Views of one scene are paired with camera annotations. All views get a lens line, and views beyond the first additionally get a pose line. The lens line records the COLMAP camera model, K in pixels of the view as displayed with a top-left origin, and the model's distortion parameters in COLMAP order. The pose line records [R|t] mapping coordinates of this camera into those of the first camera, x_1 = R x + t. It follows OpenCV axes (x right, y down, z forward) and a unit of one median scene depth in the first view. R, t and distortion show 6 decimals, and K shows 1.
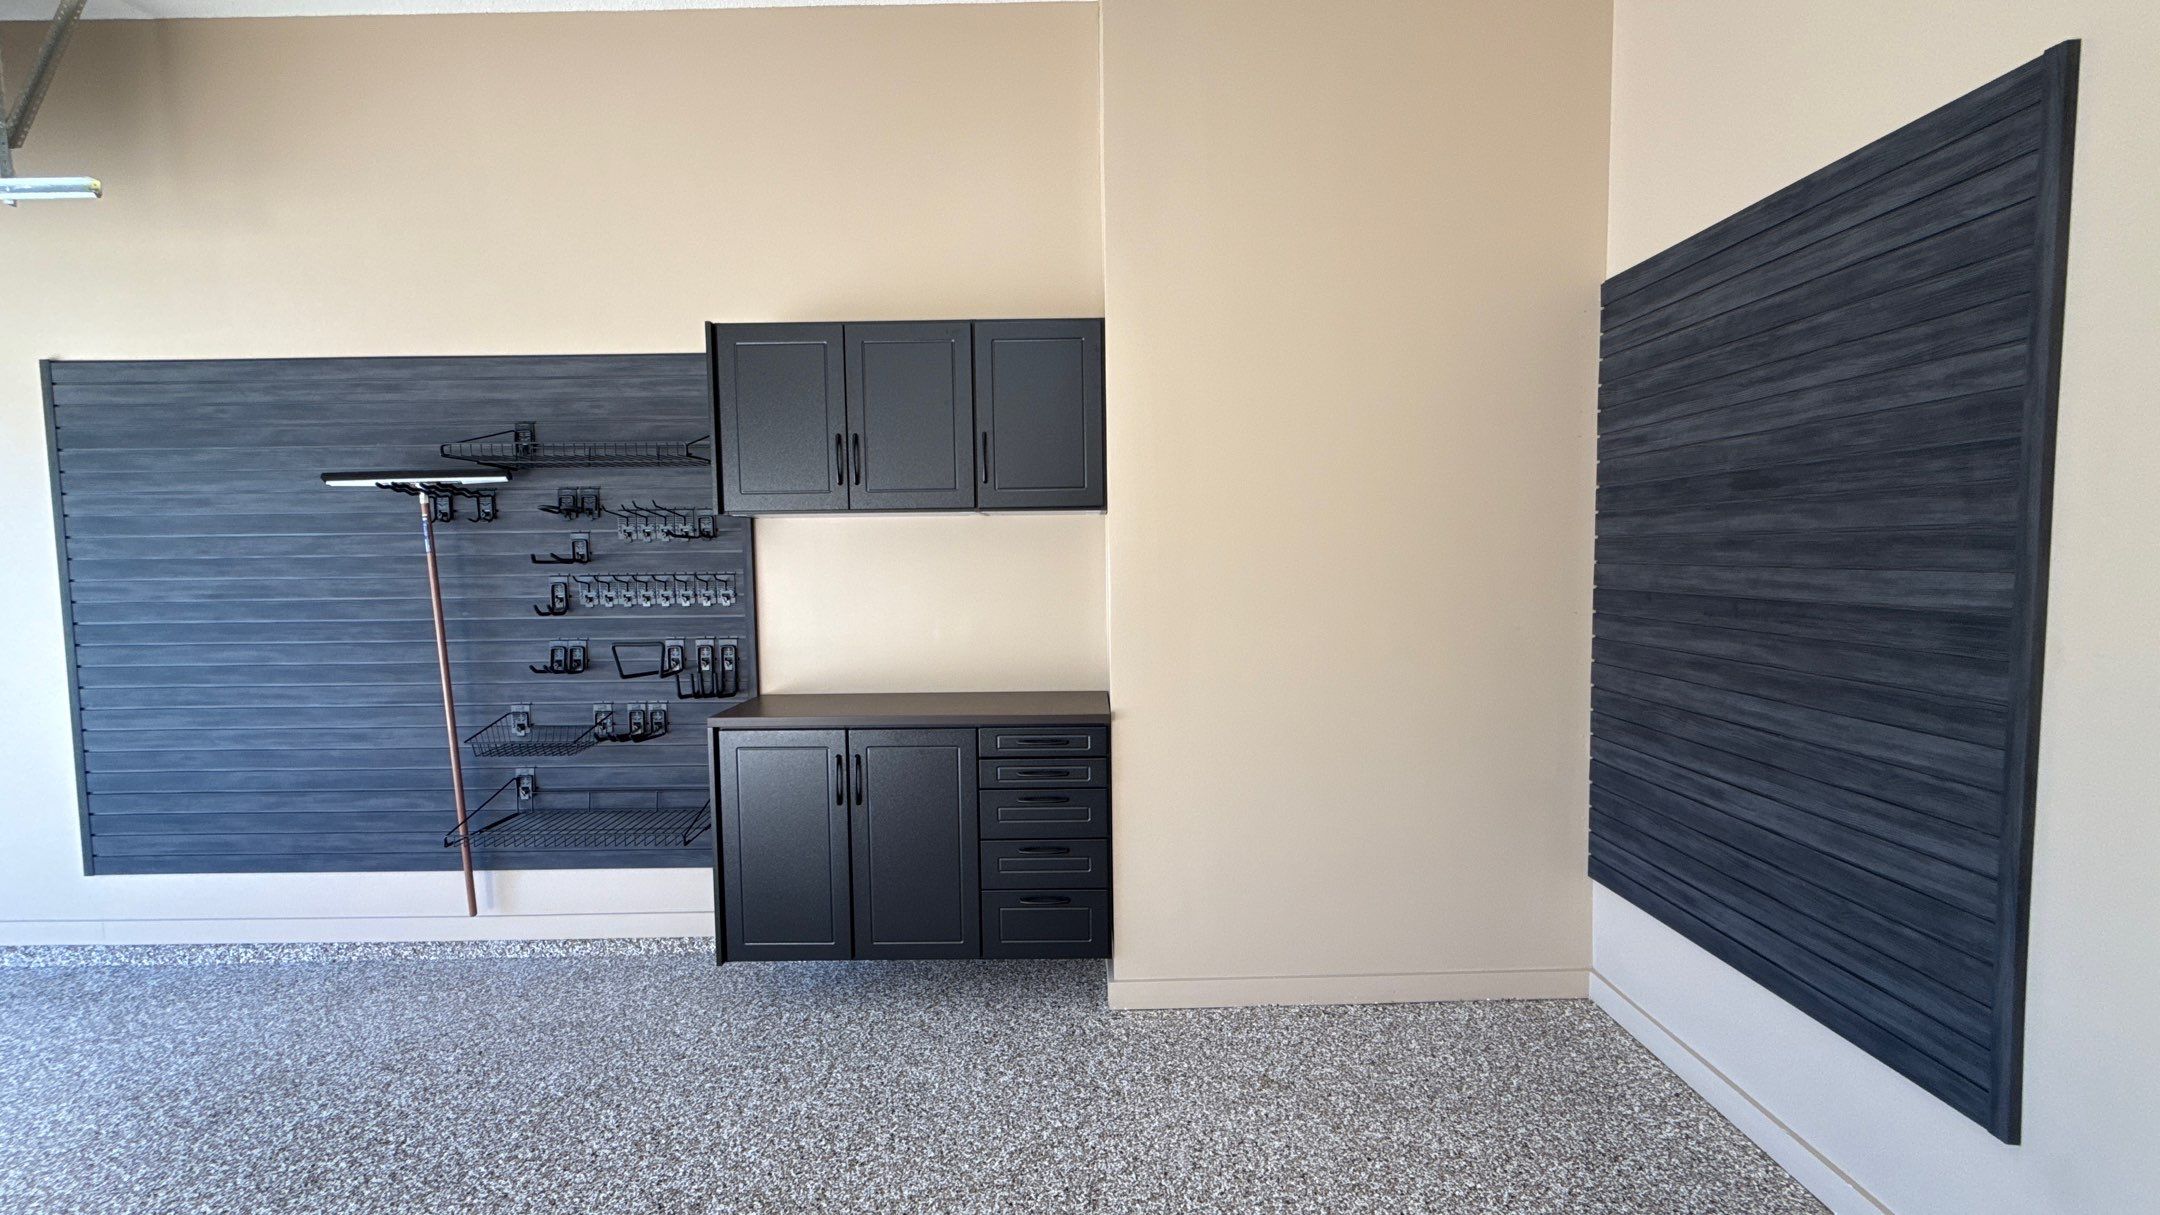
lens RADIAL K [[868.5, 0, 1071.5], [0, 868.5, 612.3], [0, 0, 1]] dist [-0.001077, 0.000002]
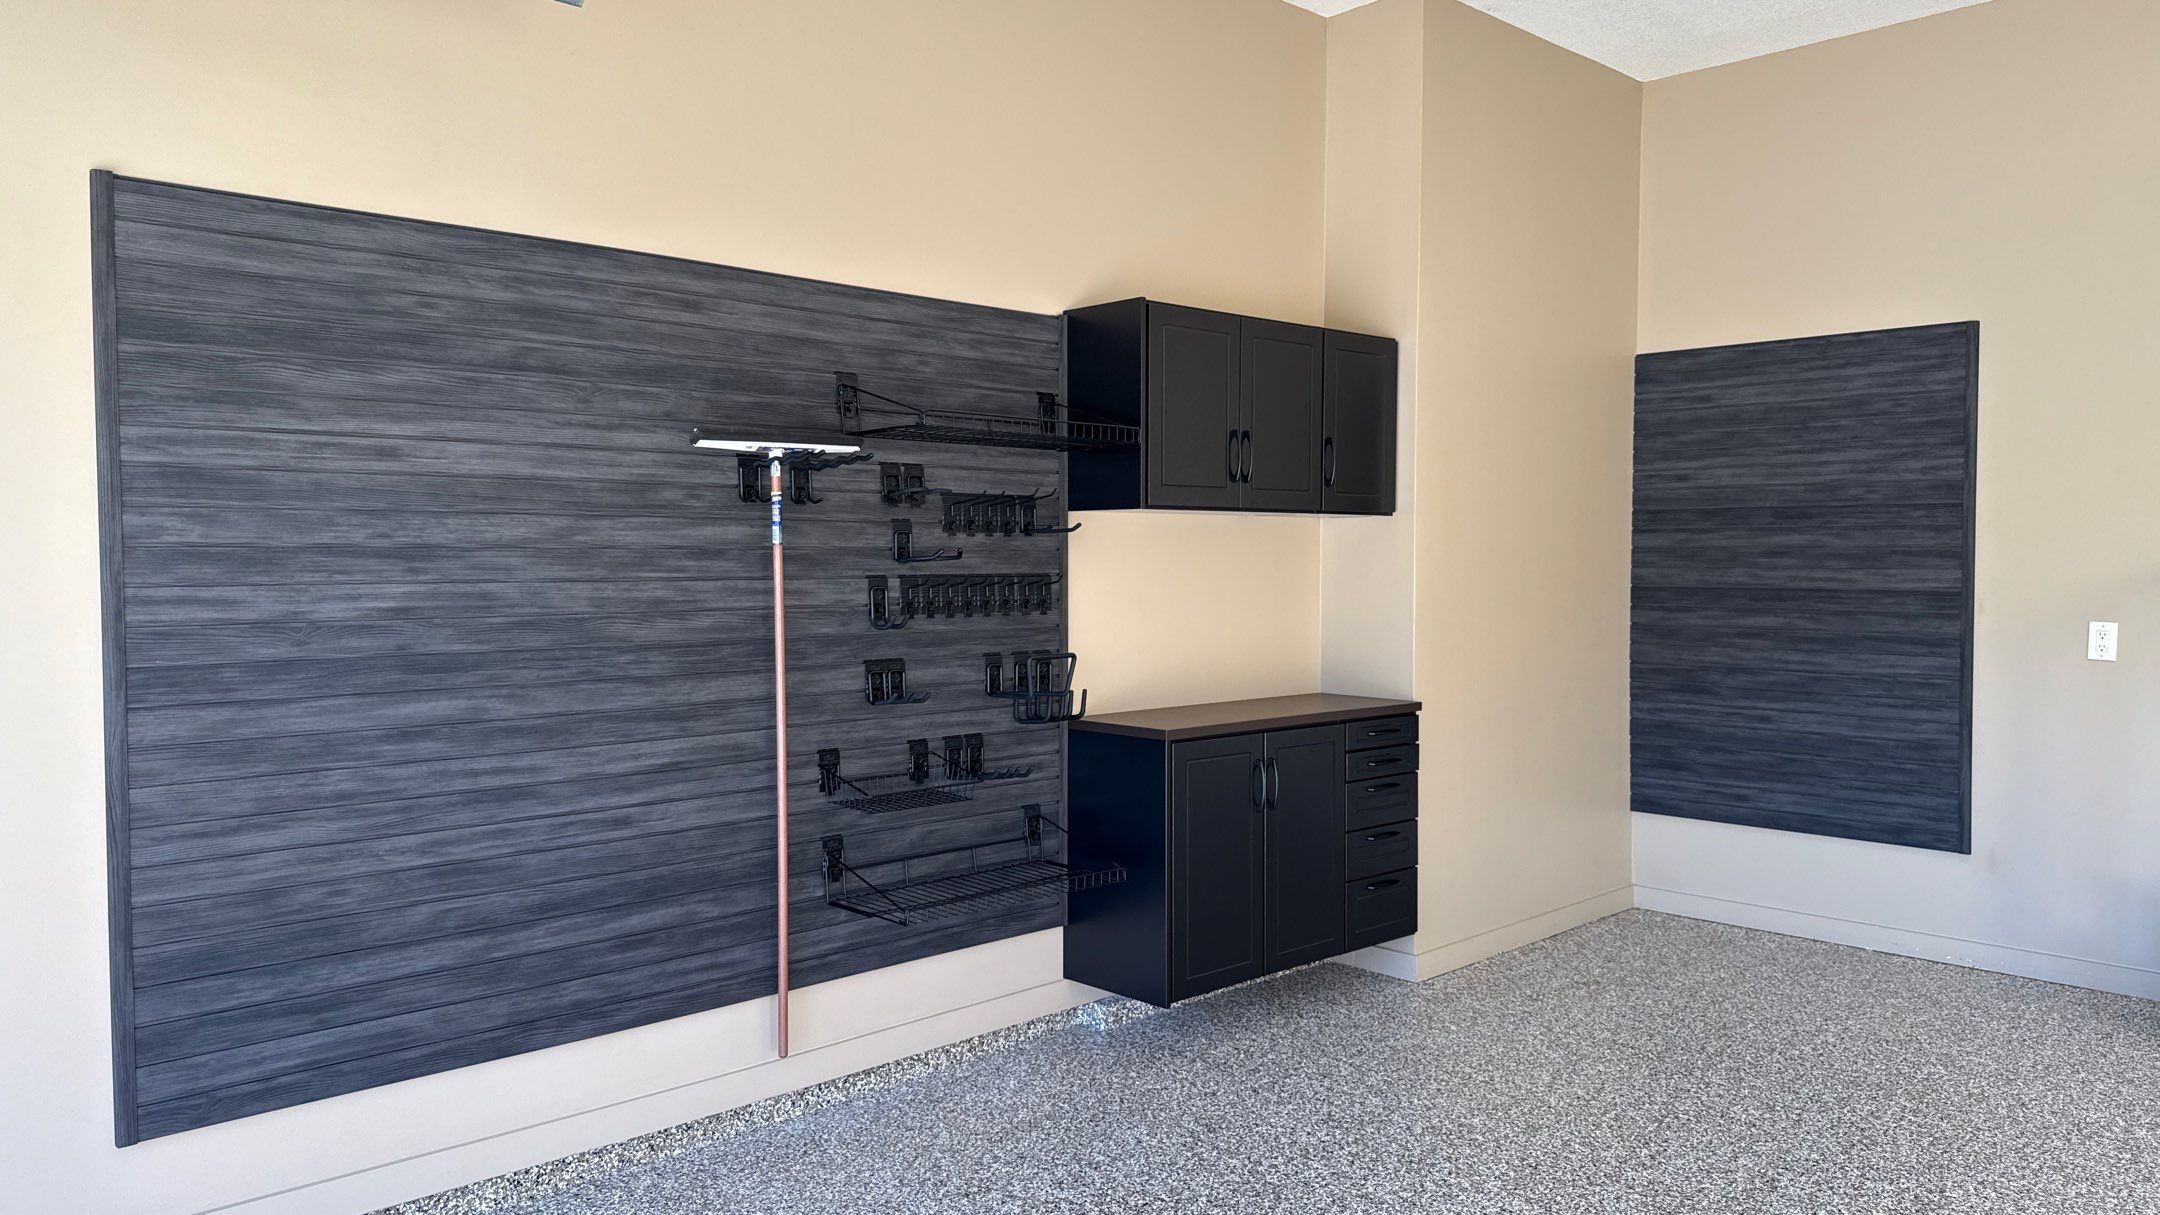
lens RADIAL K [[1536.8, 0, 1080.0], [0, 1536.8, 607.5], [0, 0, 1]] dist [0.145738, -0.270754]
pose [[0.720508, -0.011753, 0.693347, -1.589541], [0.038713, 0.998979, -0.023296, 0.026182], [-0.692365, 0.043626, 0.720228, -0.111628]]
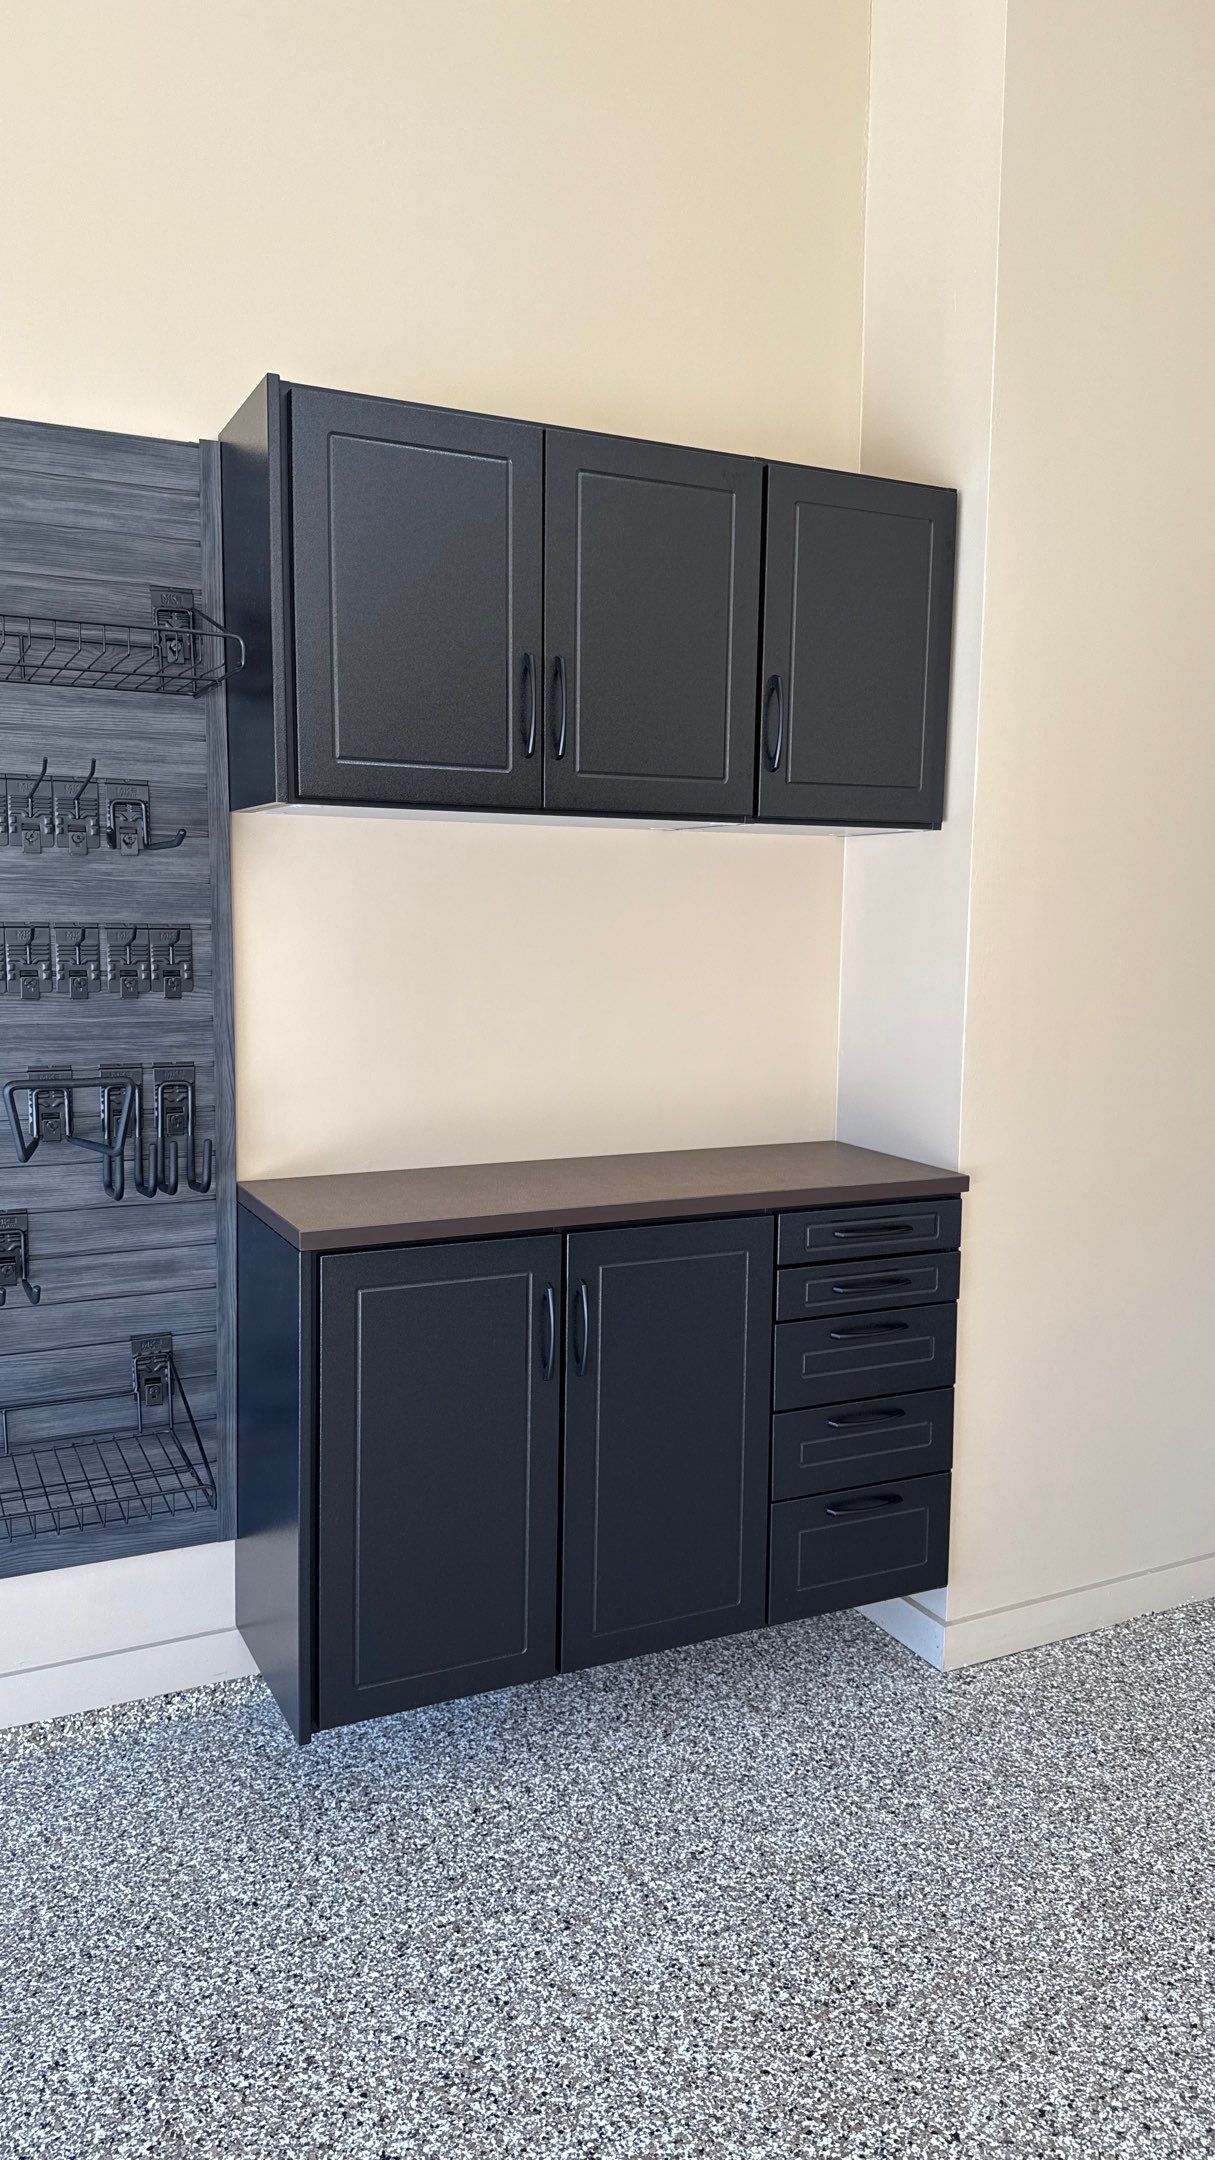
lens RADIAL K [[1566.2, 0, 607.5], [0, 1566.2, 1080.0], [0, 0, 1]] dist [0.008677, 0.000786]
pose [[0.892046, -0.029040, 0.451010, -0.641487], [0.008302, 0.998818, 0.047893, -0.000797], [-0.451868, -0.038979, 0.891233, 0.164025]]
